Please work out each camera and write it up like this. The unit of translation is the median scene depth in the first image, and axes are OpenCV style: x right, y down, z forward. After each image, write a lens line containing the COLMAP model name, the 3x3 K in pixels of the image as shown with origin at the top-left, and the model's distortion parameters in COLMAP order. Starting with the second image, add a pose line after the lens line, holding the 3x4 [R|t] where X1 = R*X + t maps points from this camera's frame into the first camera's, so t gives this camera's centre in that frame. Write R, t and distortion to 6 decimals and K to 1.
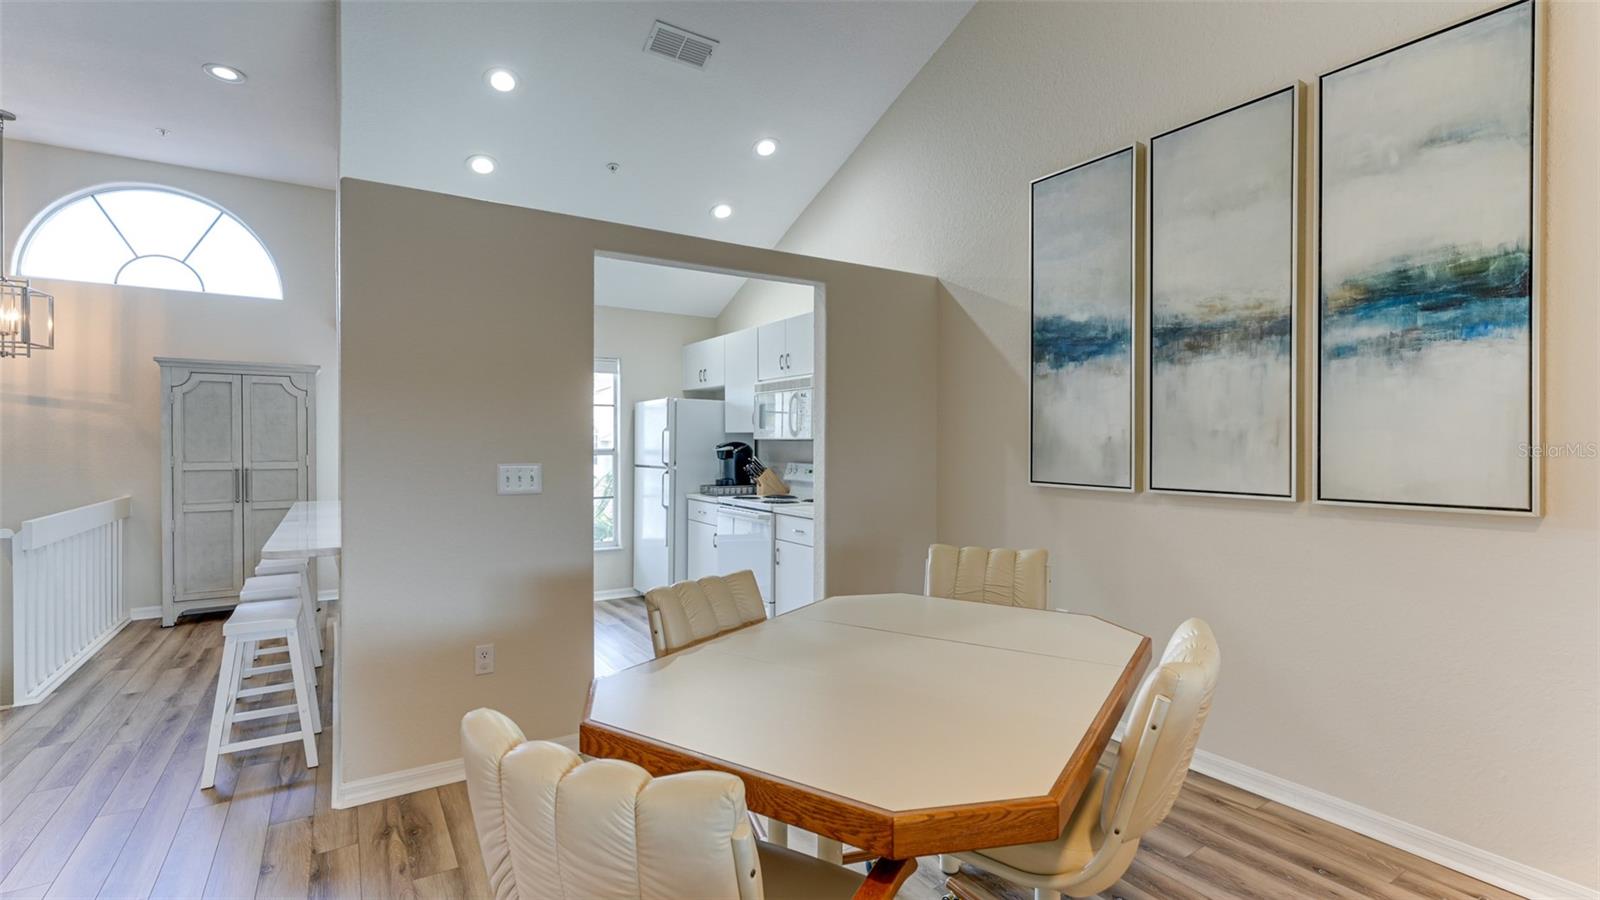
lens RADIAL K [[715.8, 0, 798.4], [0, 715.8, 450.8], [0, 0, 1]] dist [-0.000611, -0.000950]
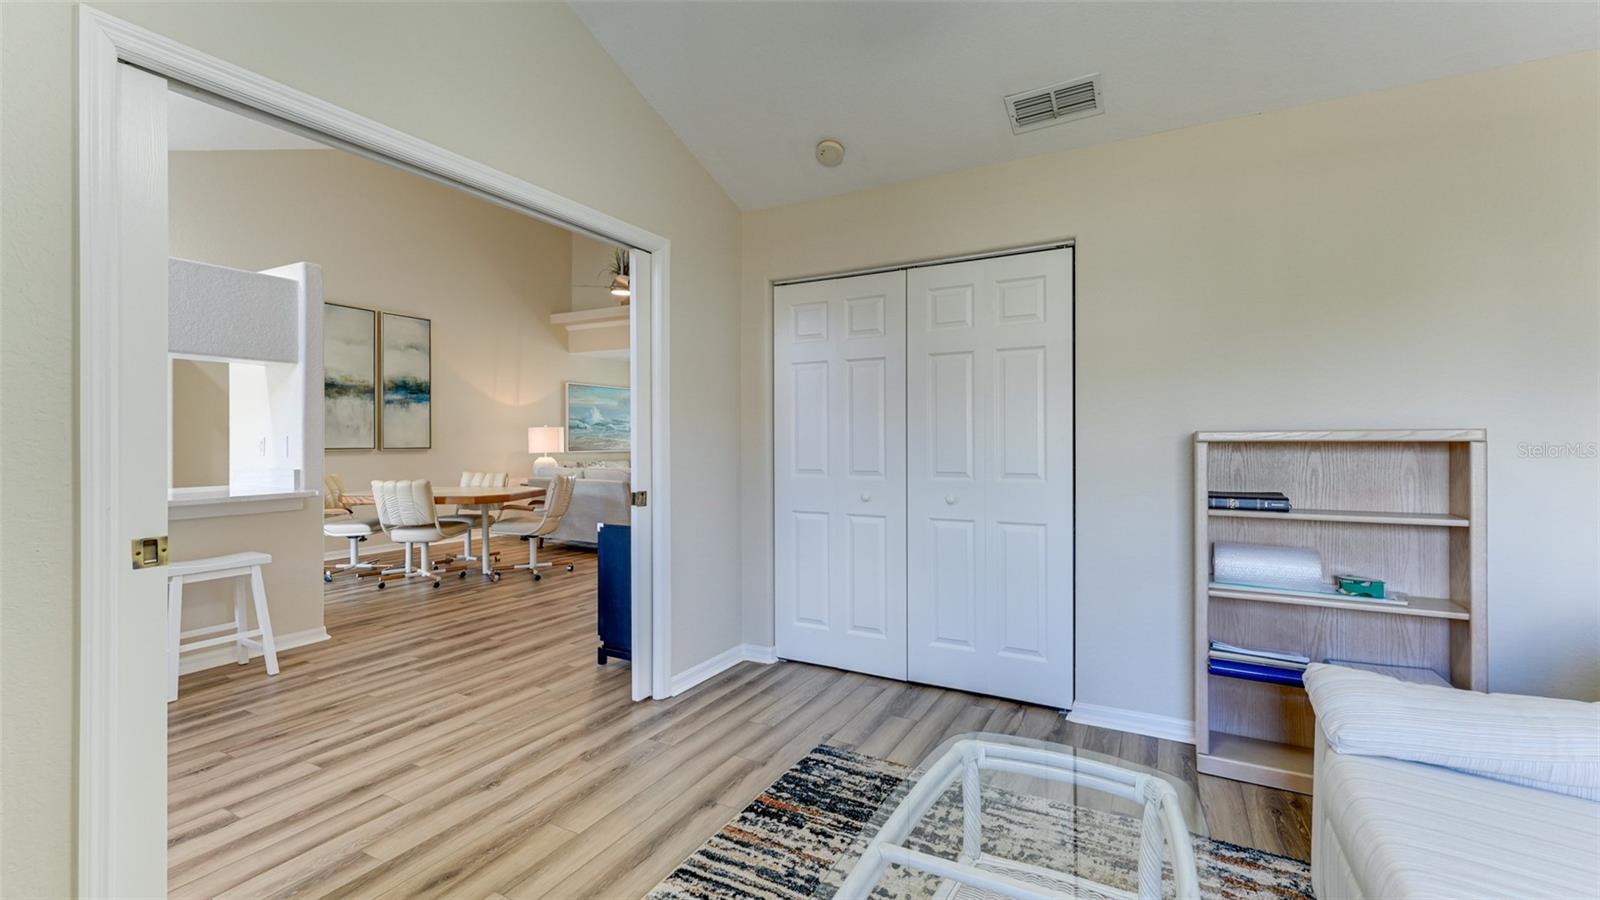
lens RADIAL K [[668.9, 0, 804.8], [0, 668.9, 440.3], [0, 0, 1]] dist [0.003794, -0.000628]
pose [[-0.485729, -0.001360, 0.874109, -1.927926], [0.009543, 0.999931, 0.006859, 0.020515], [-0.874057, 0.011673, -0.485682, 0.584787]]
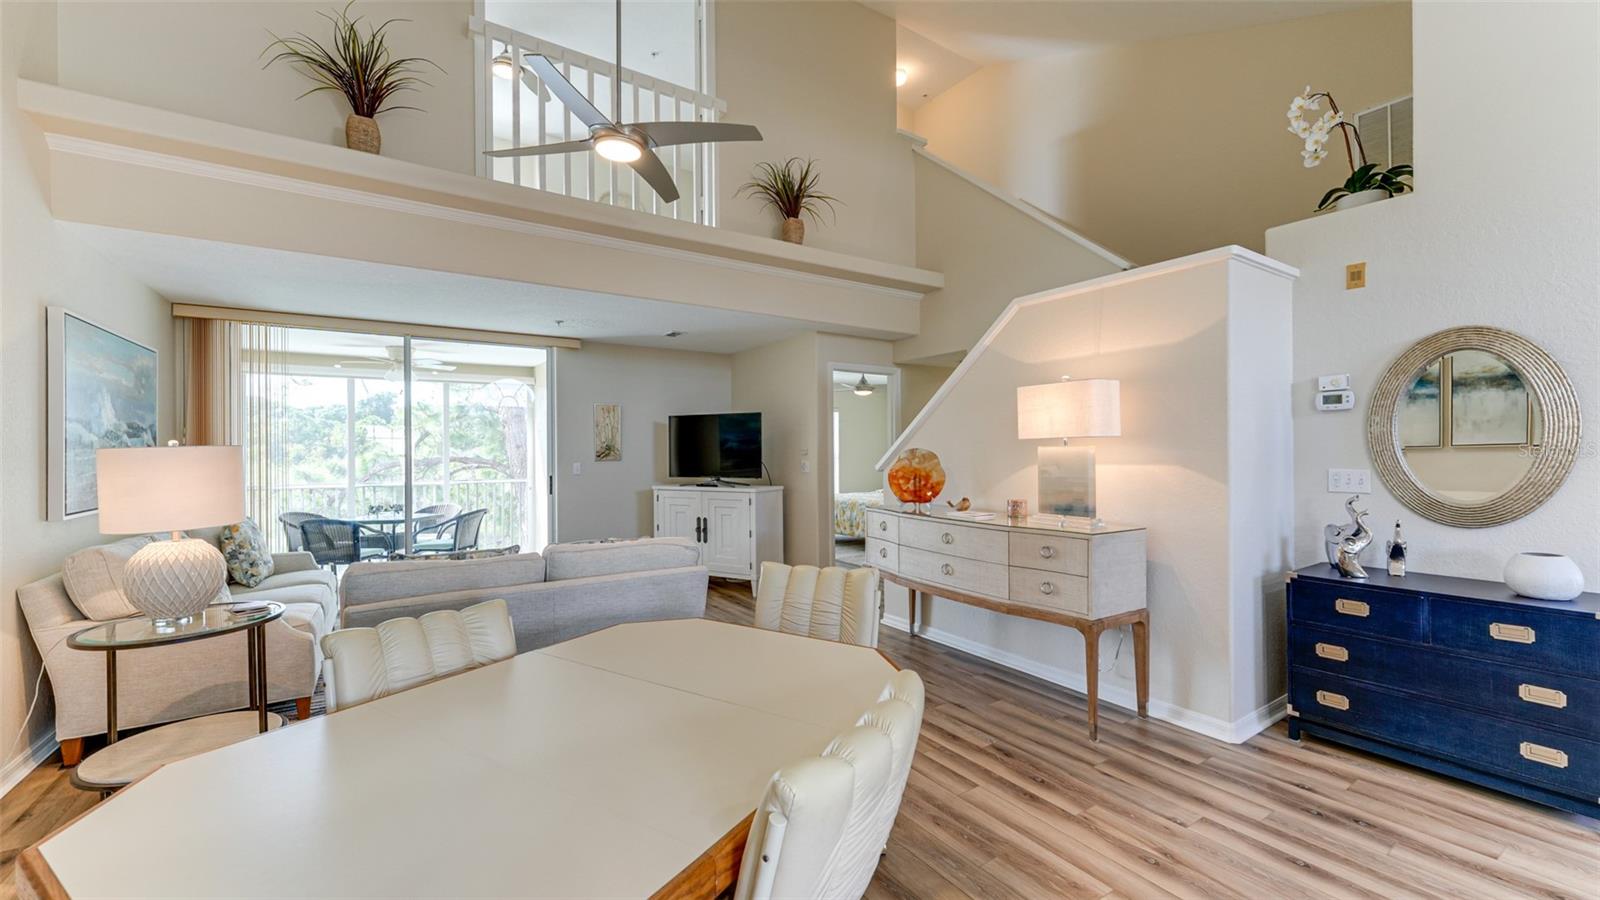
lens RADIAL K [[632.7, 0, 800.9], [0, 632.7, 449.0], [0, 0, 1]] dist [0.002284, 0.000442]
pose [[-0.999822, 0.006746, -0.017634, -0.052425], [0.006586, 0.999937, 0.009123, -0.017764], [0.017695, 0.009006, -0.999803, 0.962571]]
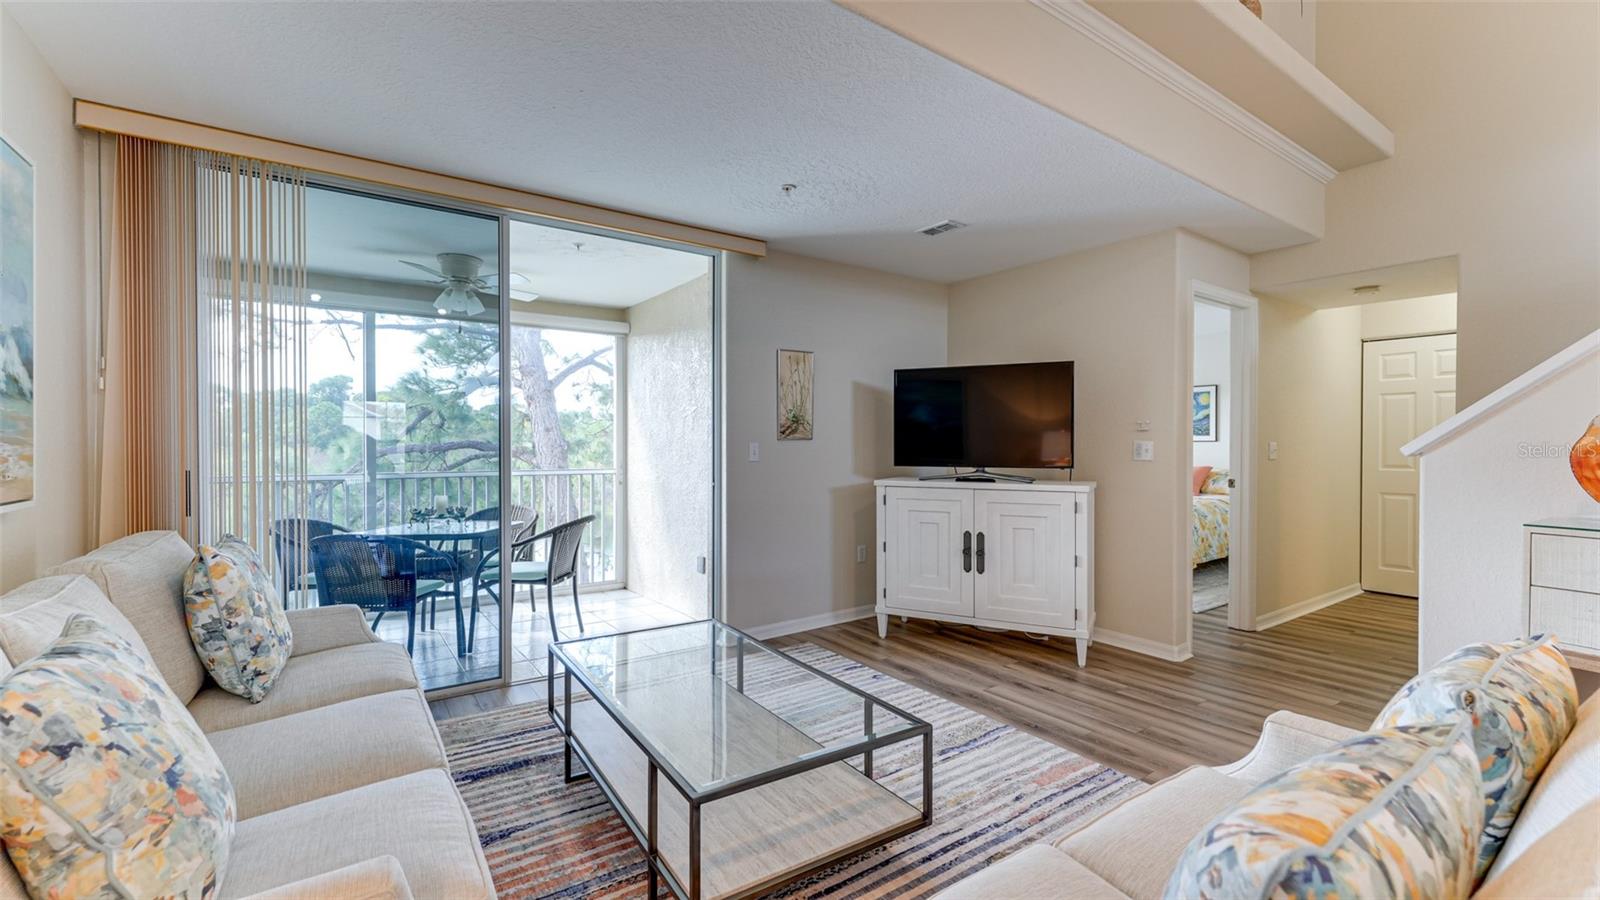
lens RADIAL K [[668.9, 0, 799.1], [0, 668.9, 451.6], [0, 0, 1]] dist [0.003794, -0.000628]
pose [[-0.999092, -0.000633, -0.042590, 0.526487], [-0.001575, 0.999754, 0.022102, 0.024196], [0.042566, 0.022149, -0.998848, 0.334643]]
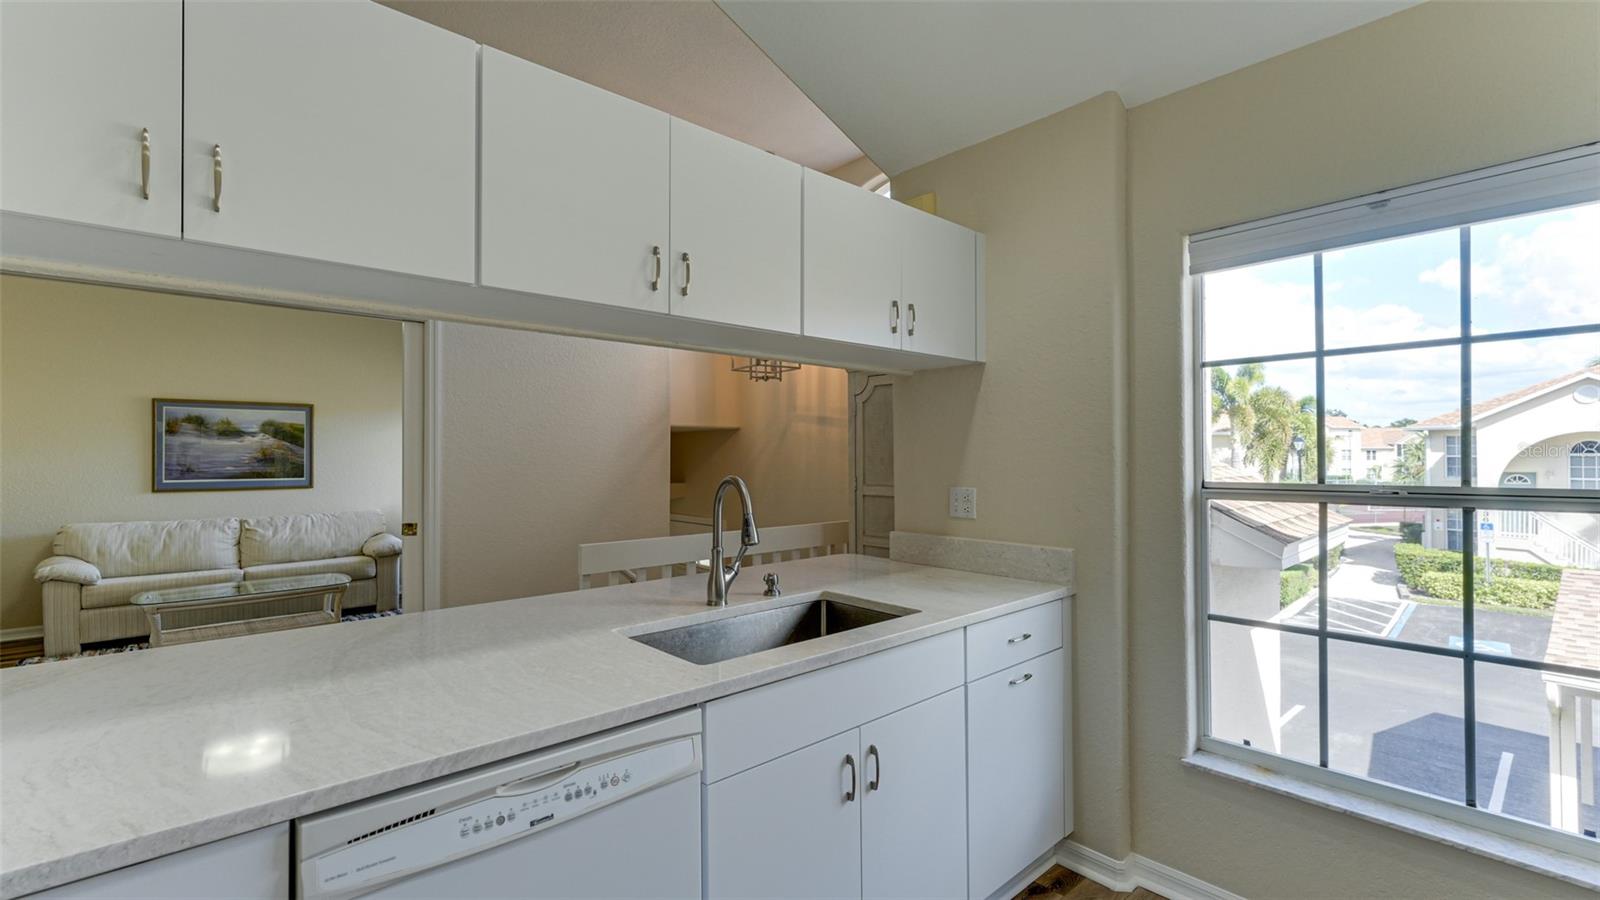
lens RADIAL K [[685.0, 0, 797.3], [0, 685.0, 449.8], [0, 0, 1]] dist [0.003123, -0.000364]
pose [[0.163338, -0.009672, -0.986523, -0.121281], [-0.009730, 0.999888, -0.011414, -0.021859], [0.986522, 0.011463, 0.163226, 1.189299]]
